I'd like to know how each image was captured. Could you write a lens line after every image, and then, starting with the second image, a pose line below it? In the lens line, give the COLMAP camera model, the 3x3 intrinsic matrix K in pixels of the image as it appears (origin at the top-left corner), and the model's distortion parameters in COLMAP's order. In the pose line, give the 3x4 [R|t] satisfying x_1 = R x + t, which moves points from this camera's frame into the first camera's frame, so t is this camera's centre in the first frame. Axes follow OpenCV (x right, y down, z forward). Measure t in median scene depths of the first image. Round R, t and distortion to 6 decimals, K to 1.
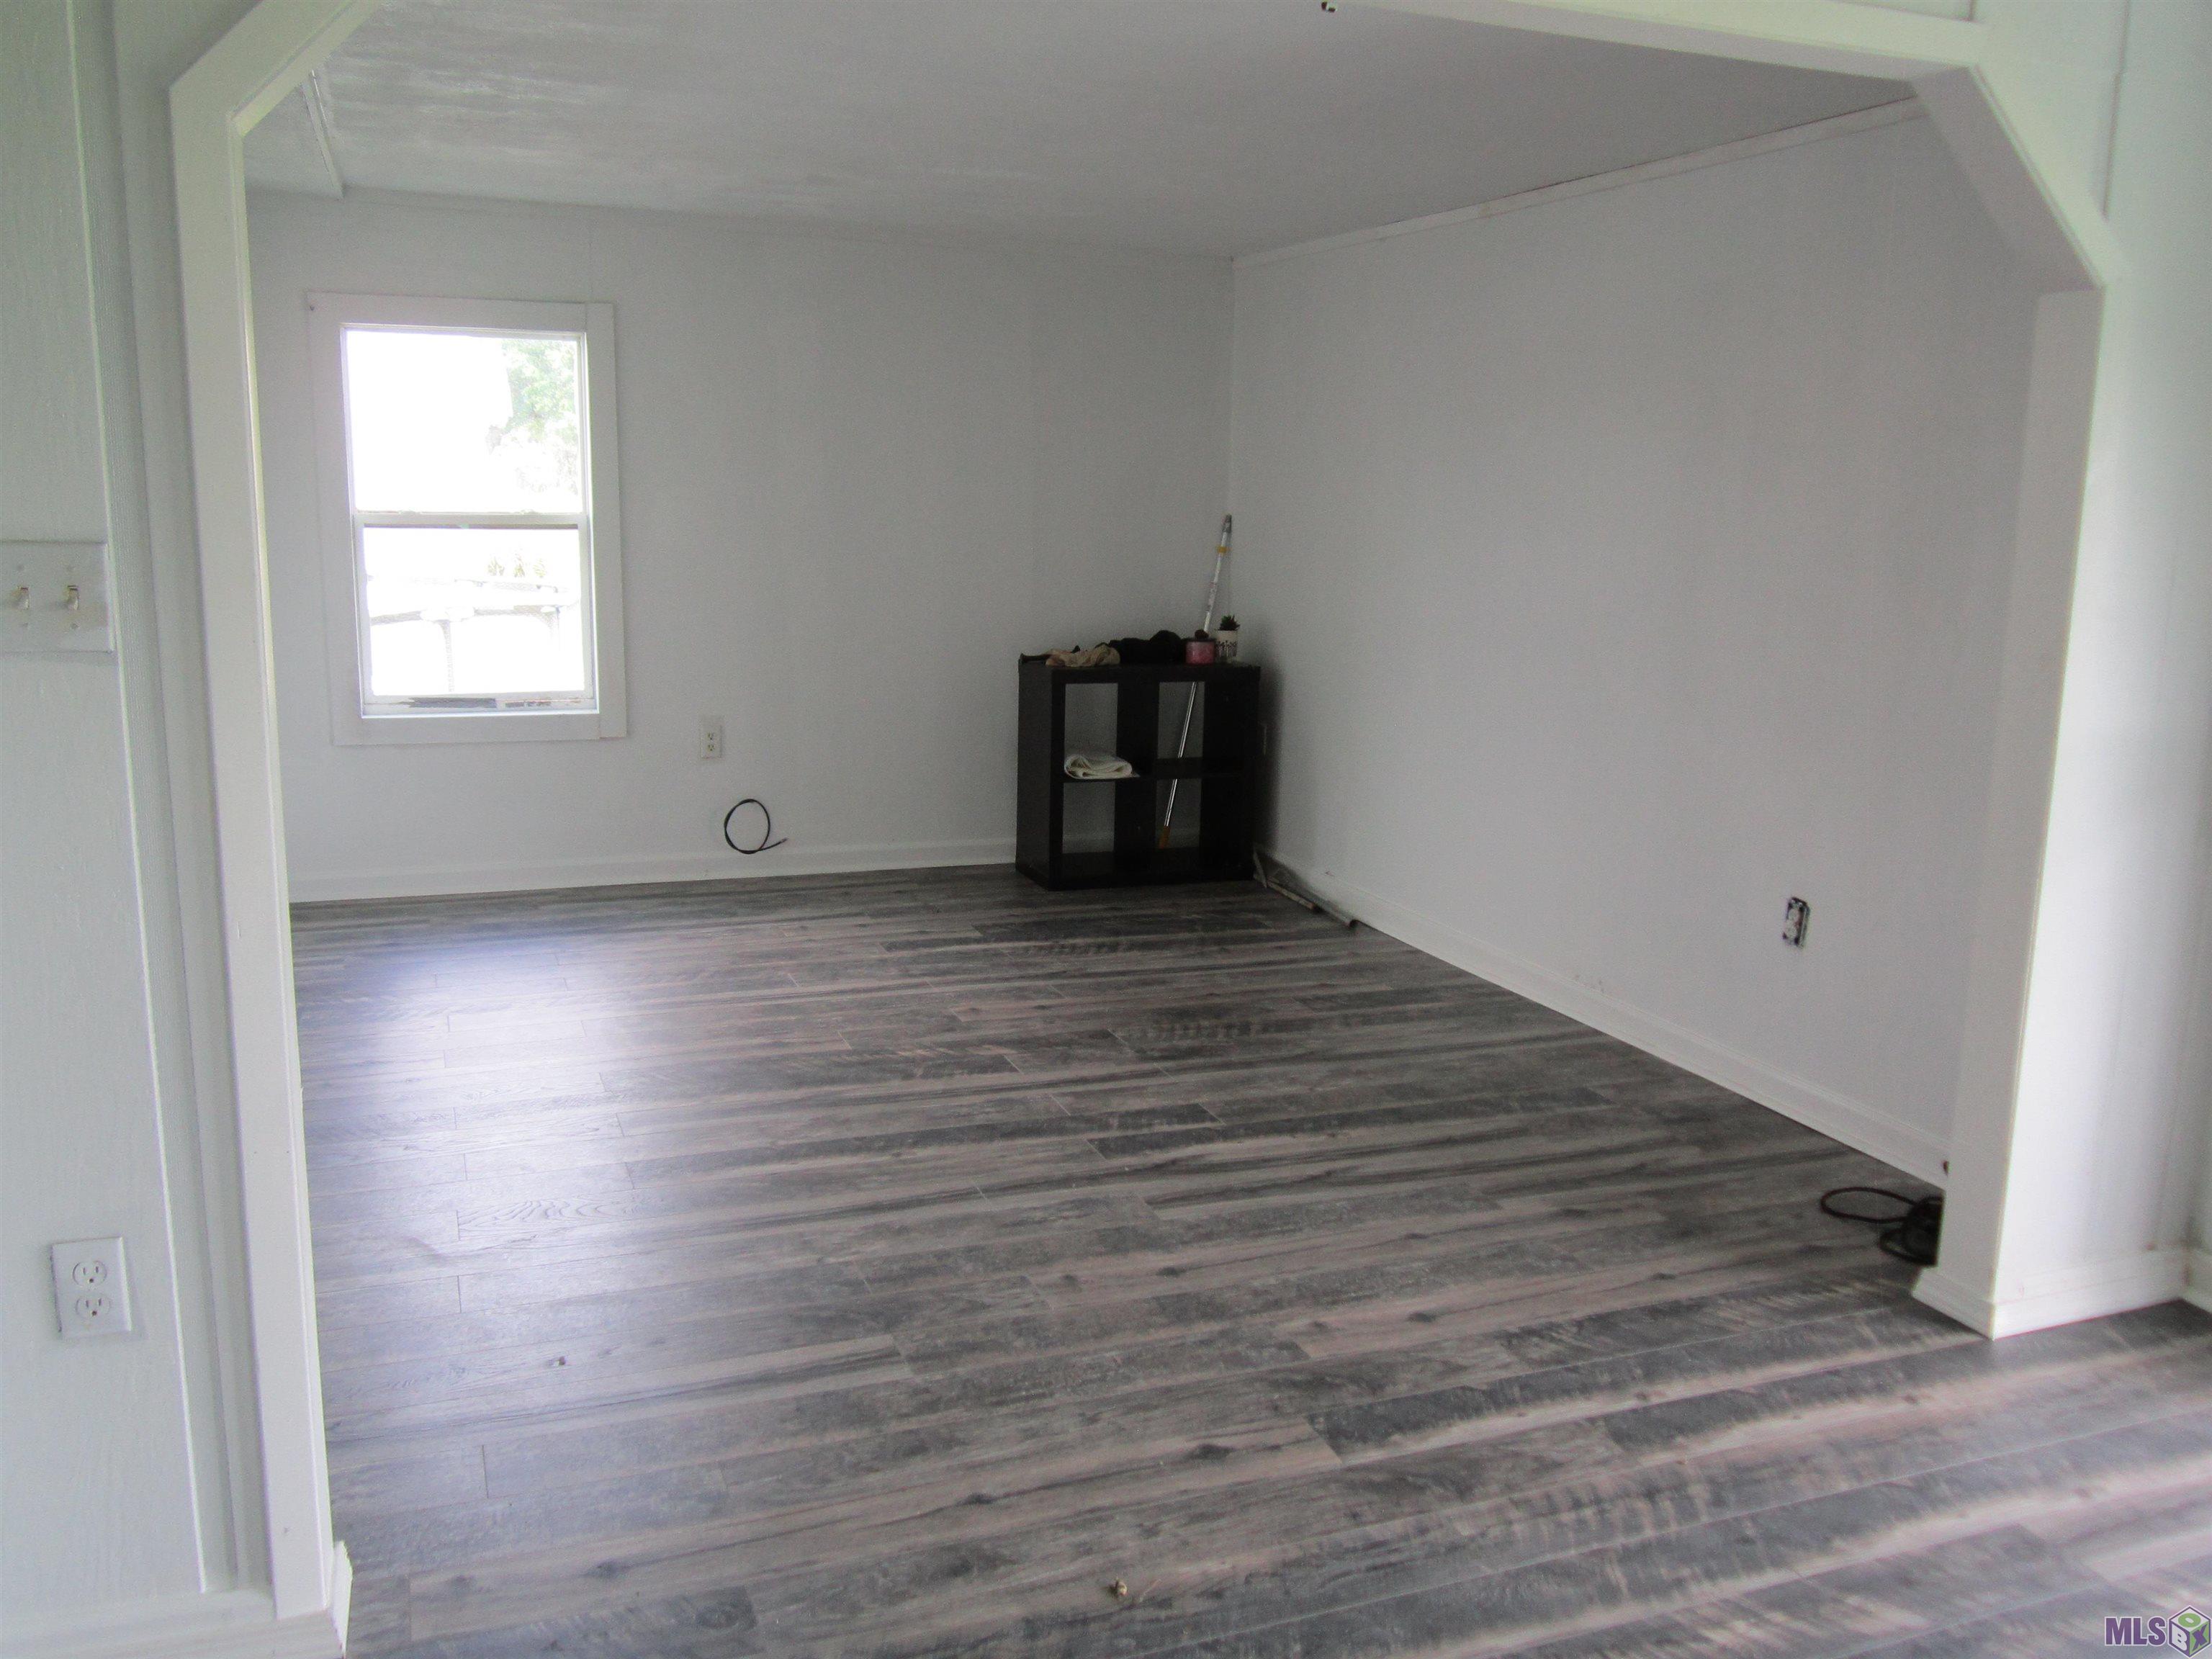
lens RADIAL K [[1828.1, 0, 1110.0], [0, 1828.1, 831.2], [0, 0, 1]] dist [-0.039273, 0.002892]
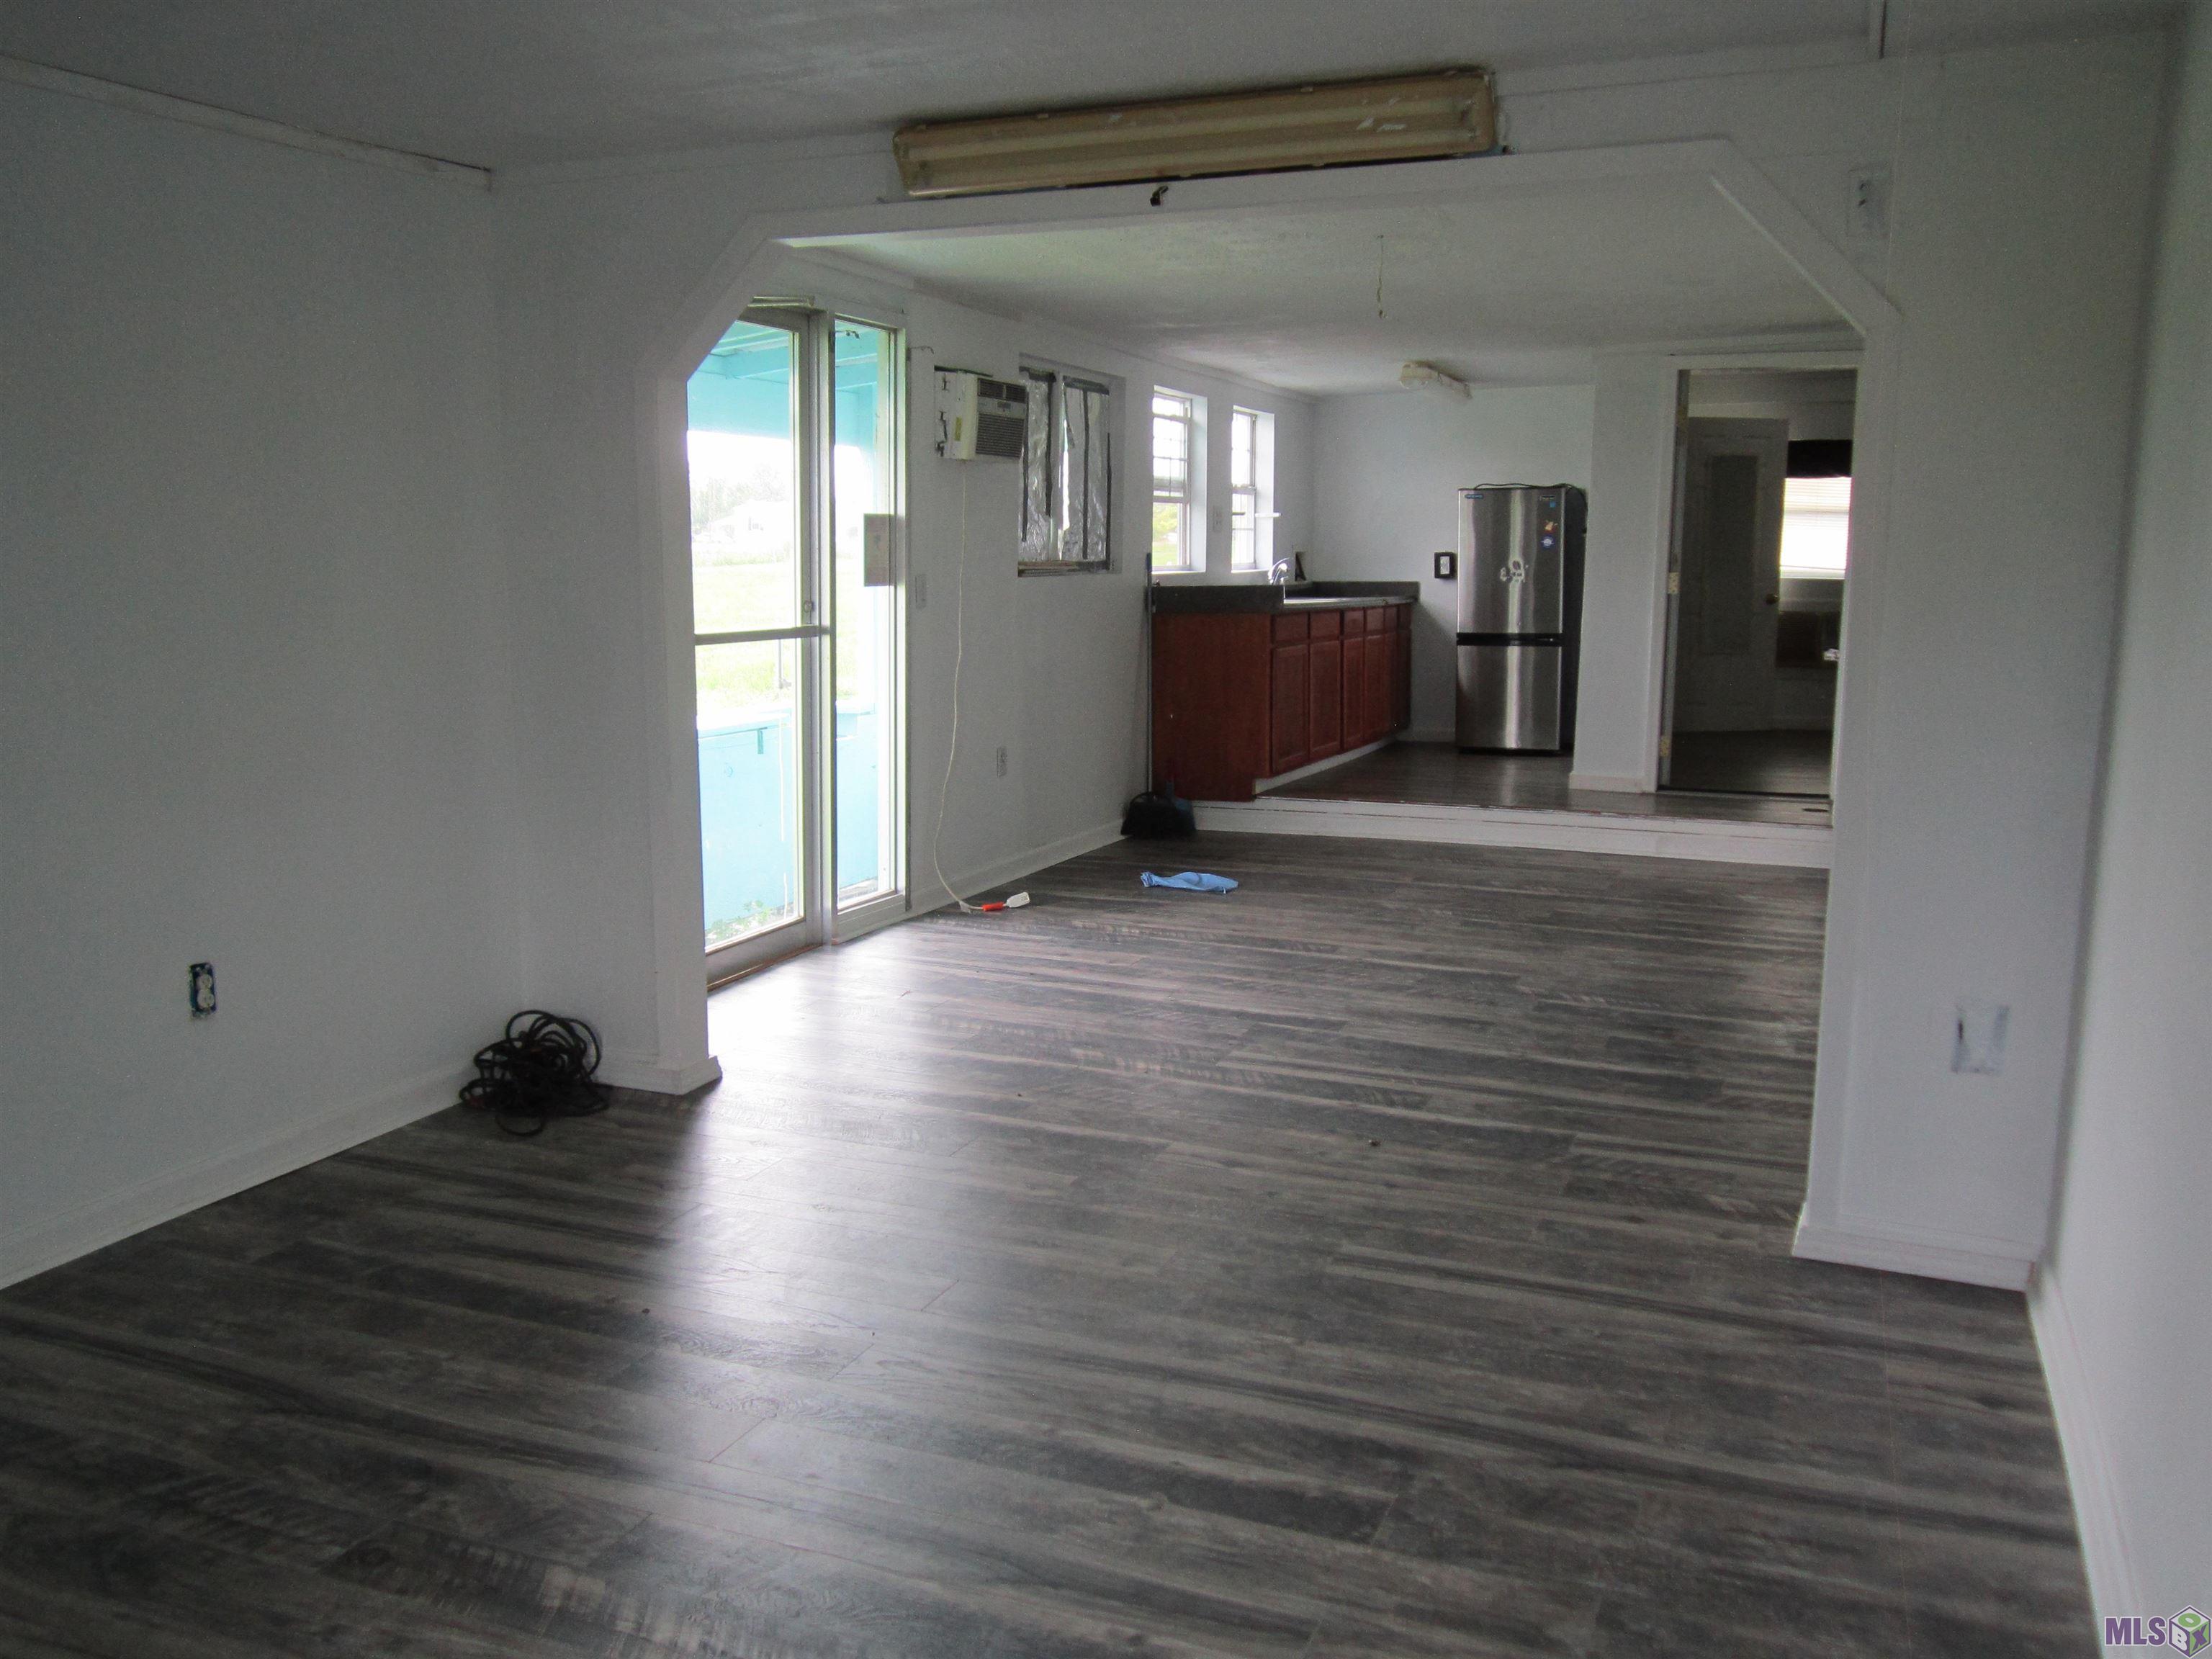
lens RADIAL K [[1828.1, 0, 1106.9], [0, 1828.1, 832.6], [0, 0, 1]] dist [-0.039273, 0.002892]
pose [[-0.730712, -0.131092, 0.669981, -0.576927], [0.107607, 0.947006, 0.302657, -0.263614], [-0.674152, 0.293250, -0.677882, 1.374988]]
